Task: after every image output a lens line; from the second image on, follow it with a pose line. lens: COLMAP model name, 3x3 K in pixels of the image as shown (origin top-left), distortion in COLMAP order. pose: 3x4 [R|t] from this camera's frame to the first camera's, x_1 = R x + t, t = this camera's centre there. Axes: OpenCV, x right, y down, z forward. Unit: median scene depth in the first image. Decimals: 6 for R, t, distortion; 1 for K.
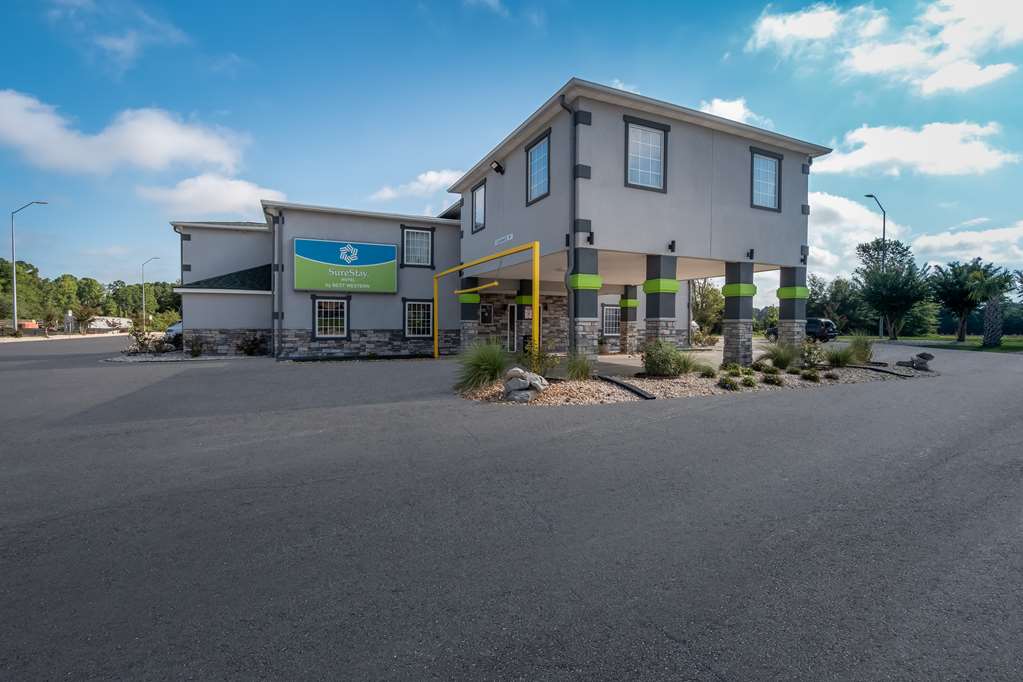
lens RADIAL K [[461.2, 0, 511.5], [0, 461.2, 341.0], [0, 0, 1]] dist [-0.008993, -0.000410]
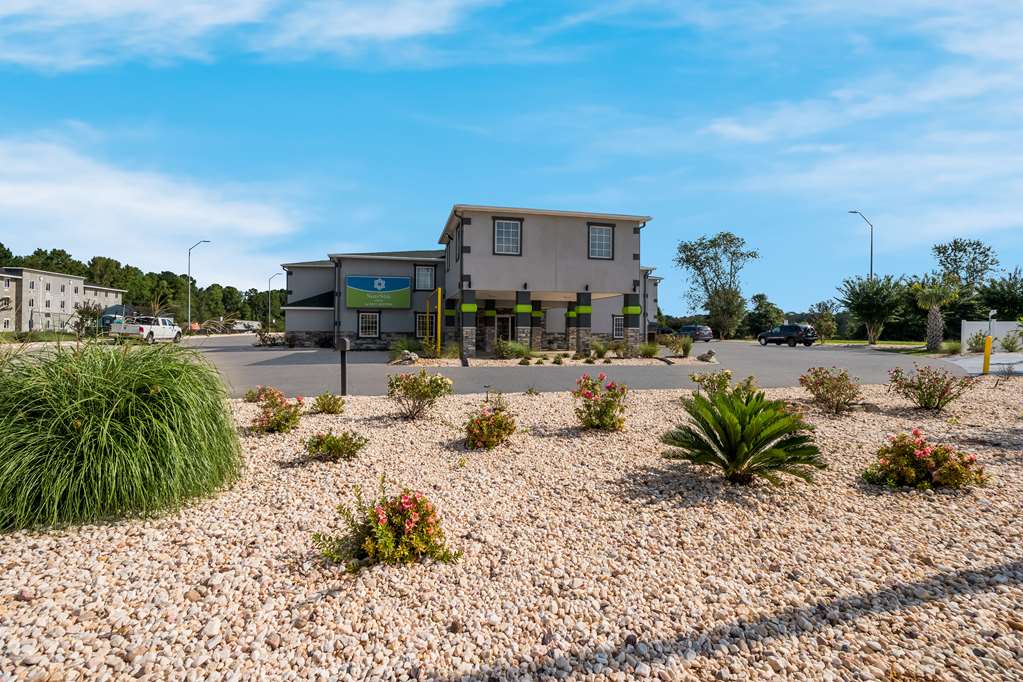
lens RADIAL K [[492.5, 0, 510.5], [0, 492.5, 329.1], [0, 0, 1]] dist [-0.000712, -0.000119]
pose [[0.974801, 0.006627, -0.222978, 0.511439], [-0.013779, 0.999439, -0.030533, 0.010731], [0.222651, 0.032836, 0.974345, -0.596399]]
